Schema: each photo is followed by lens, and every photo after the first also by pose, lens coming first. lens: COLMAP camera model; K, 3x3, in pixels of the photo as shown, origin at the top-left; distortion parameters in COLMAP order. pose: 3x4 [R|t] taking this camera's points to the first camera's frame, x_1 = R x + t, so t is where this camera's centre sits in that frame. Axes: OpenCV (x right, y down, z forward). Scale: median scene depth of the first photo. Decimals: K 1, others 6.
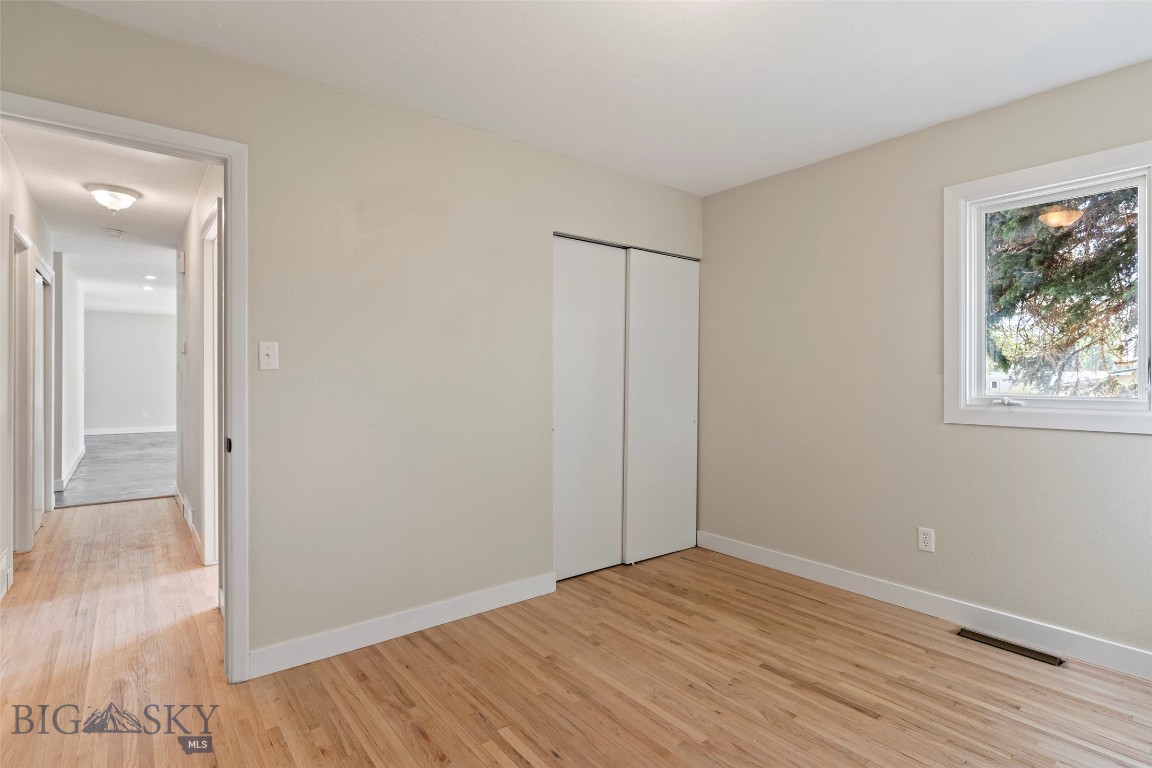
lens RADIAL K [[580.7, 0, 577.0], [0, 580.7, 377.1], [0, 0, 1]] dist [0.001736, 0.000381]
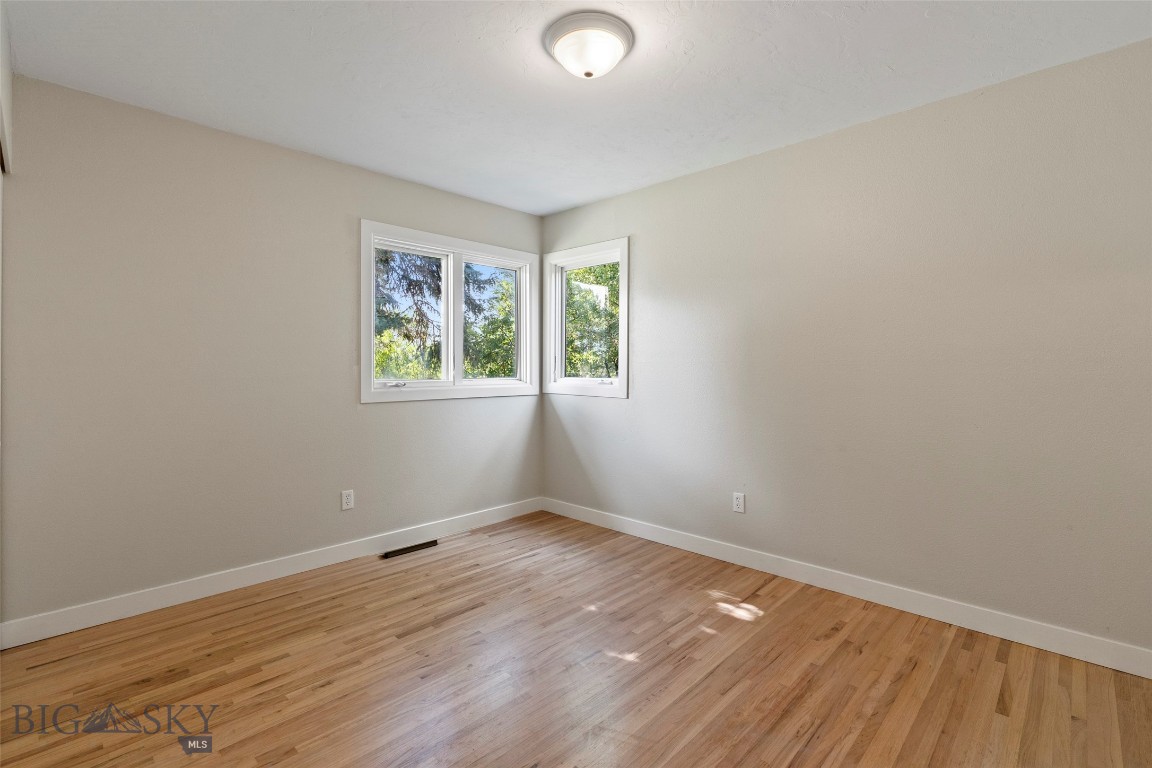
lens RADIAL K [[530.3, 0, 576.1], [0, 530.3, 374.8], [0, 0, 1]] dist [-0.007490, 0.002124]
pose [[-0.136148, -0.012507, 0.990609, -0.601839], [0.005023, 0.999899, 0.013314, 0.003520], [-0.990676, 0.006789, -0.136072, 0.713290]]
